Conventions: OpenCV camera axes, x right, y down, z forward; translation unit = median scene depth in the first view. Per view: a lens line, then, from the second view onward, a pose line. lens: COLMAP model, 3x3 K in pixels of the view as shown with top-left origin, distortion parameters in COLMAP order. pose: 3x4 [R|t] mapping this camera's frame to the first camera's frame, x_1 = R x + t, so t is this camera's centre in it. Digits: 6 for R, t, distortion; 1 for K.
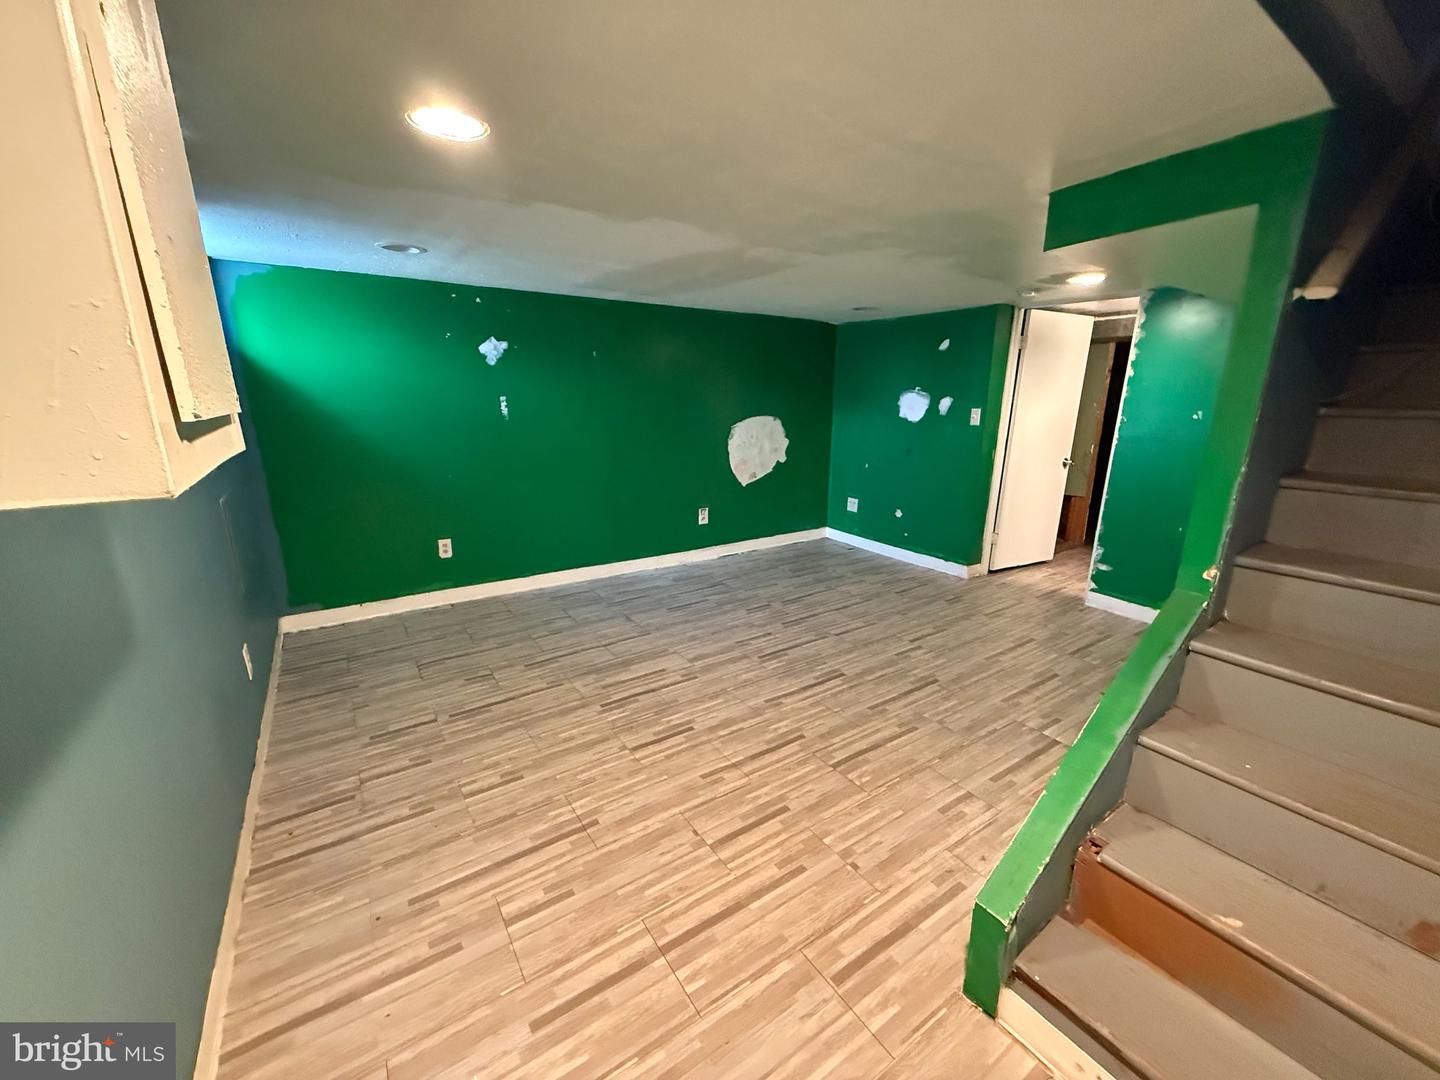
lens RADIAL K [[574.0, 0, 714.5], [0, 574.0, 540.8], [0, 0, 1]] dist [0.002664, -0.000857]
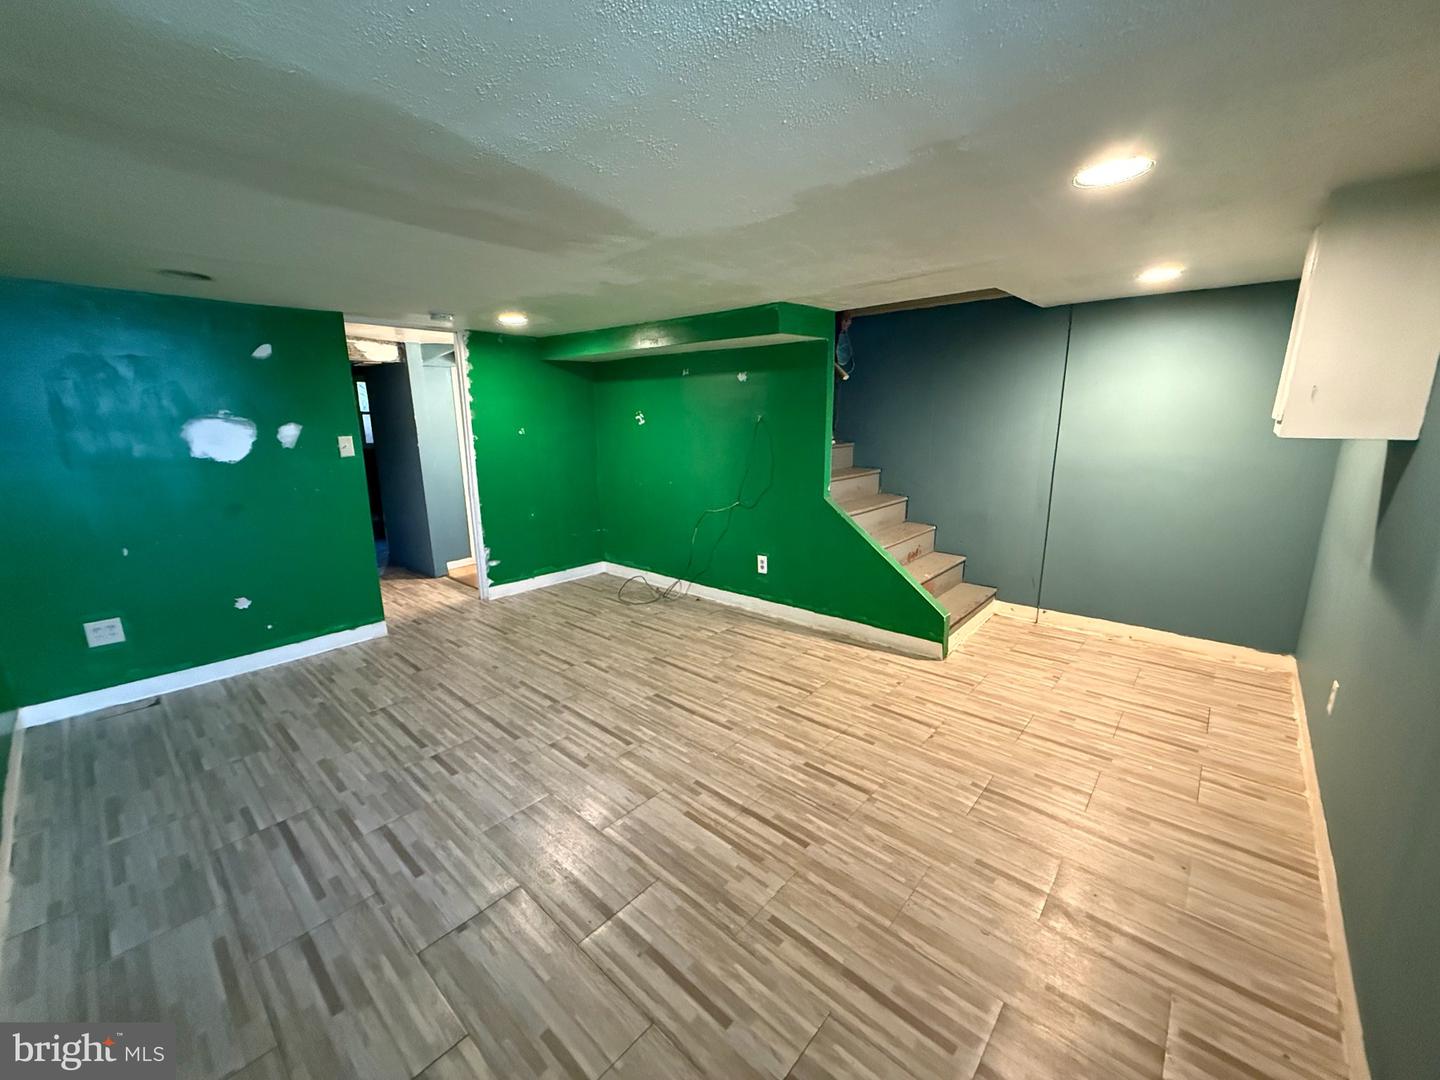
lens RADIAL K [[574.0, 0, 715.3], [0, 574.0, 542.1], [0, 0, 1]] dist [0.002664, -0.000857]
pose [[-0.249534, -0.216353, 0.943888, -0.675326], [0.248622, 0.927735, 0.278378, -0.262940], [-0.935906, 0.304136, -0.177711, 0.980057]]
